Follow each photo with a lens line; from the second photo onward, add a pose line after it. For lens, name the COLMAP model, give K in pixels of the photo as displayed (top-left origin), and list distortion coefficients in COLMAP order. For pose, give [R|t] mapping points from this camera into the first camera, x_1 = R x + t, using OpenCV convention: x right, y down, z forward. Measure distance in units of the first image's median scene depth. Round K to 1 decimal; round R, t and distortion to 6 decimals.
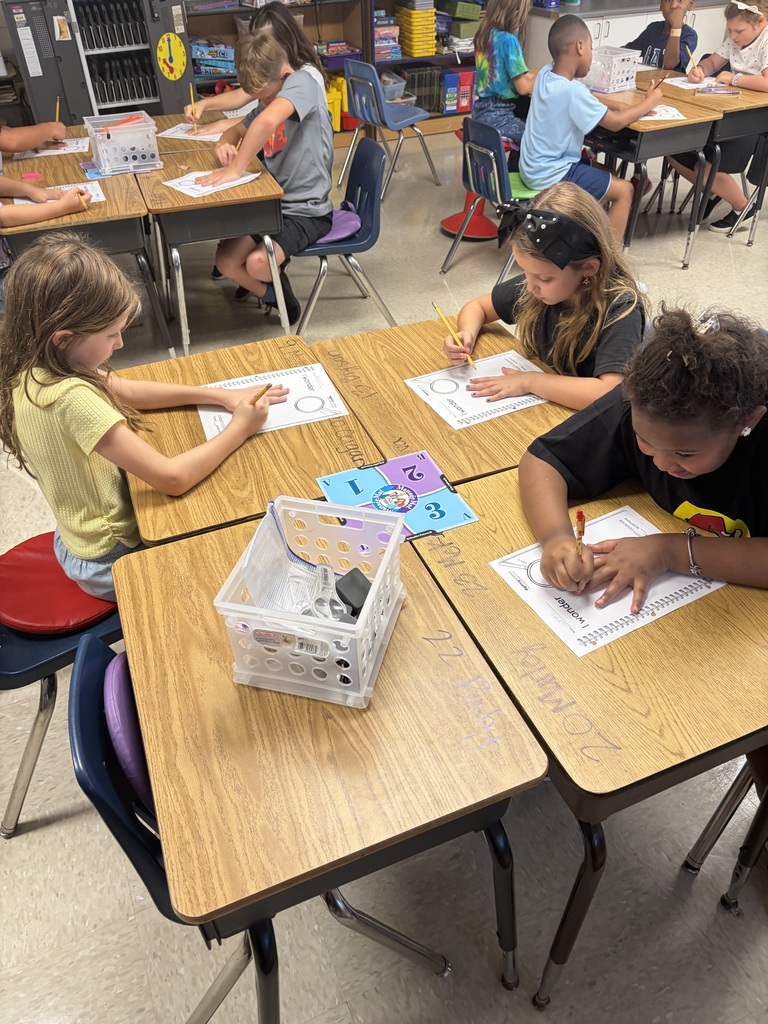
lens RADIAL K [[762.2, 0, 384.0], [0, 762.2, 512.0], [0, 0, 1]] dist [-0.005295, -0.064962]
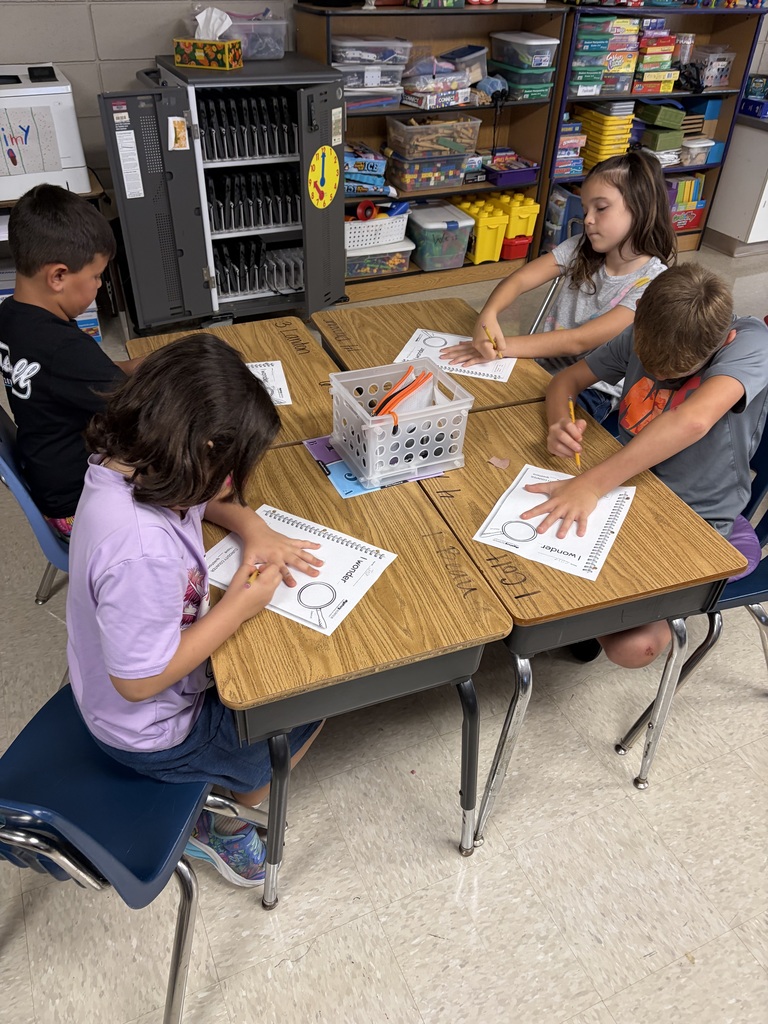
lens RADIAL K [[714.0, 0, 384.0], [0, 714.0, 512.0], [0, 0, 1]] dist [0.007922, -0.056235]
pose [[0.999412, 0.014620, 0.031009, -0.239679], [-0.013995, 0.999697, -0.020267, -0.266909], [-0.031296, 0.019821, 0.999314, 0.309863]]
